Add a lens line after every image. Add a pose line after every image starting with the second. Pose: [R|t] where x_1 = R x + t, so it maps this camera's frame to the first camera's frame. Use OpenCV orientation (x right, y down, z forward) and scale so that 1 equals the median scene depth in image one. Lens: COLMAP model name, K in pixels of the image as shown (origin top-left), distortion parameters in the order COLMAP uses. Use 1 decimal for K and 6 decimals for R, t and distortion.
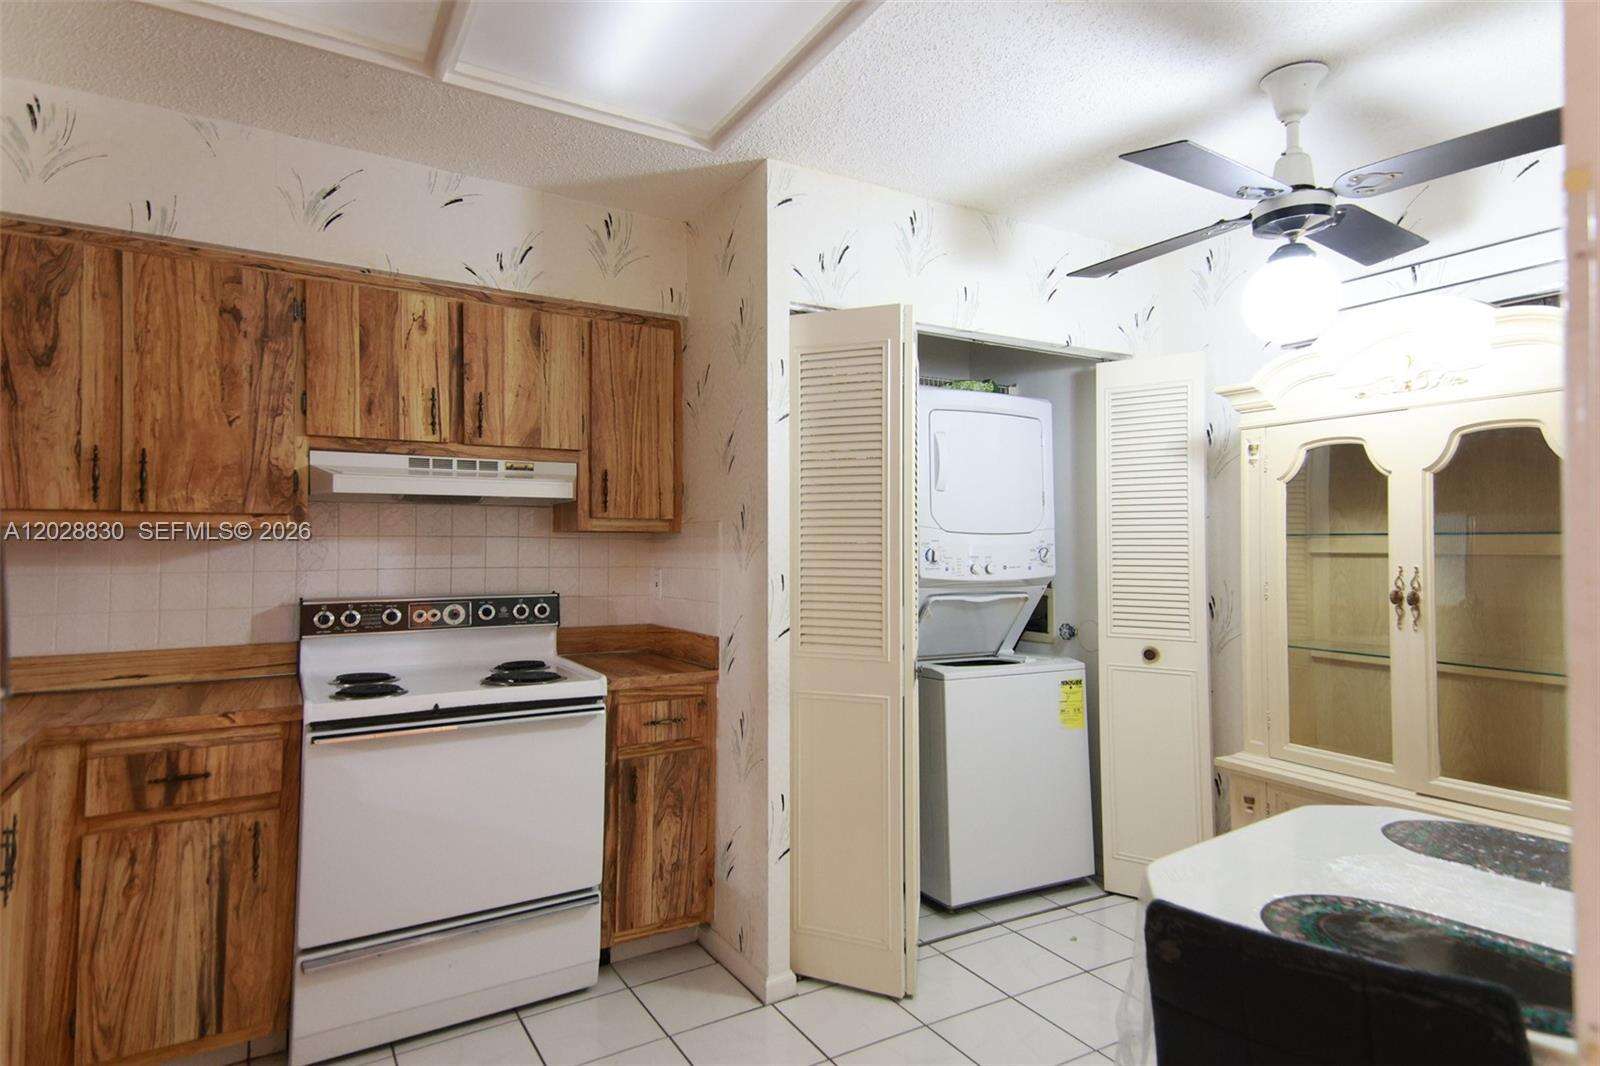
lens RADIAL K [[873.0, 0, 837.5], [0, 873.0, 529.1], [0, 0, 1]] dist [0.070241, -0.035965]
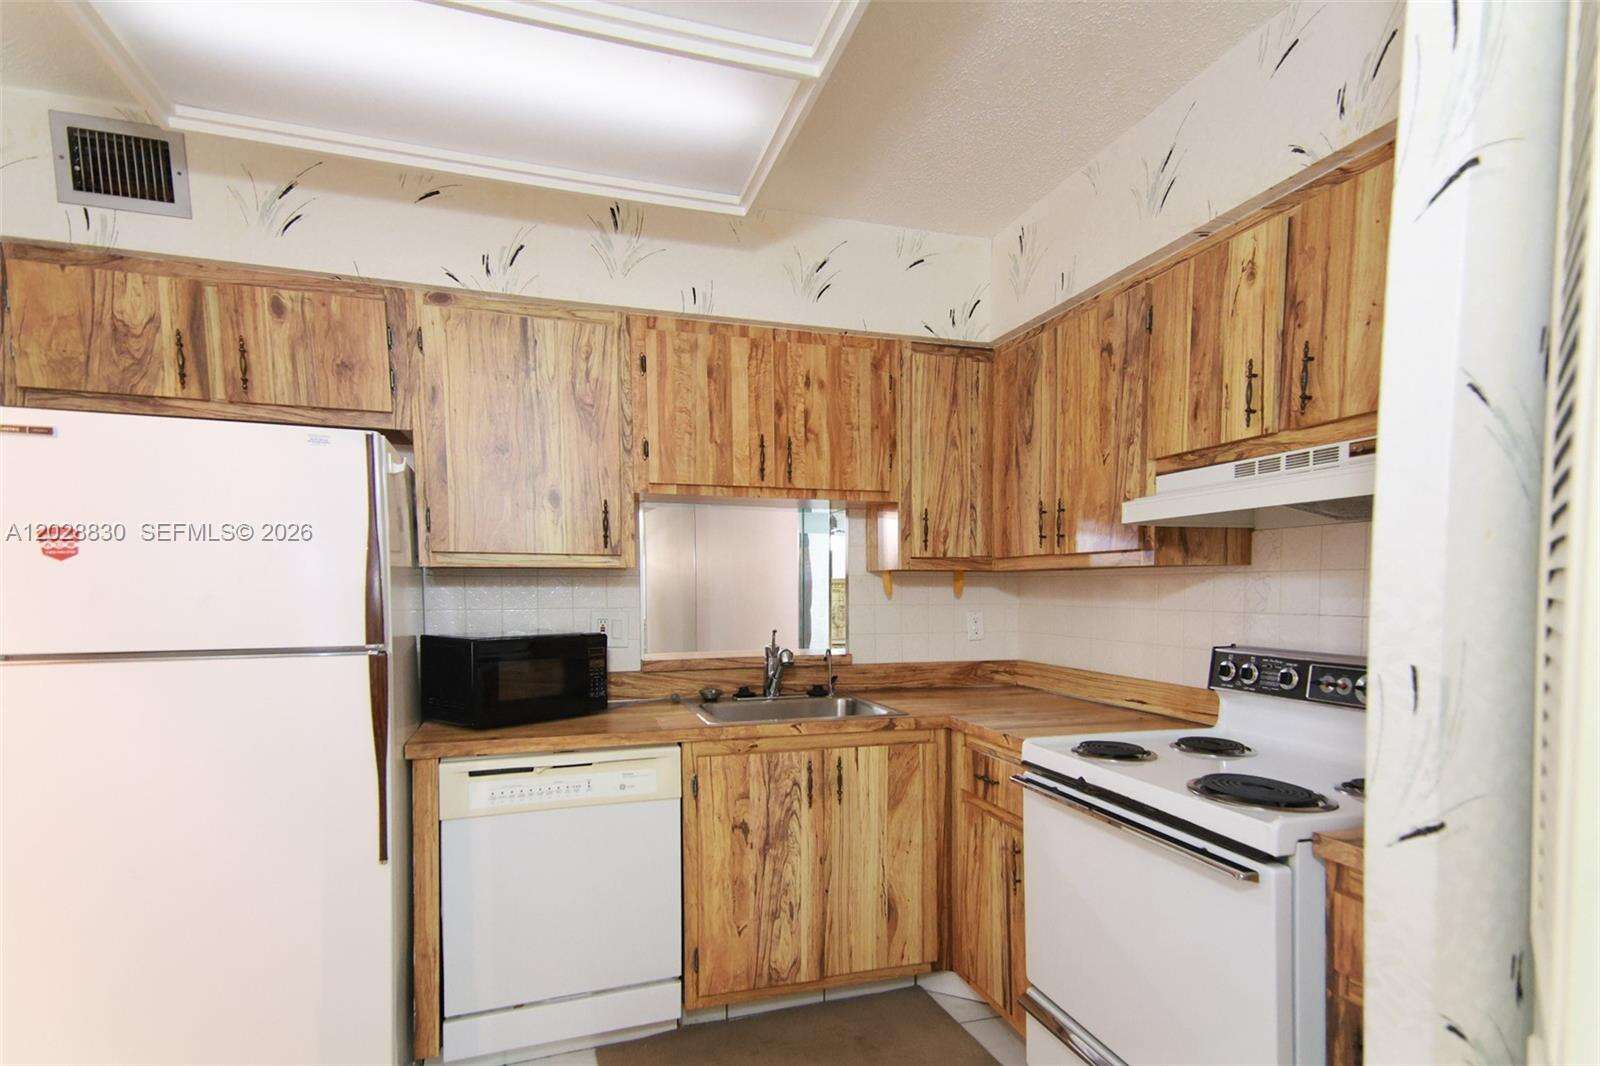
lens RADIAL K [[834.0, 0, 792.8], [0, 834.0, 637.7], [0, 0, 1]] dist [0.057648, -0.000709]
pose [[-0.267271, 0.061707, -0.961644, 0.306413], [0.019239, 0.998090, 0.058699, 0.015025], [0.963429, -0.002812, -0.267947, 0.819607]]
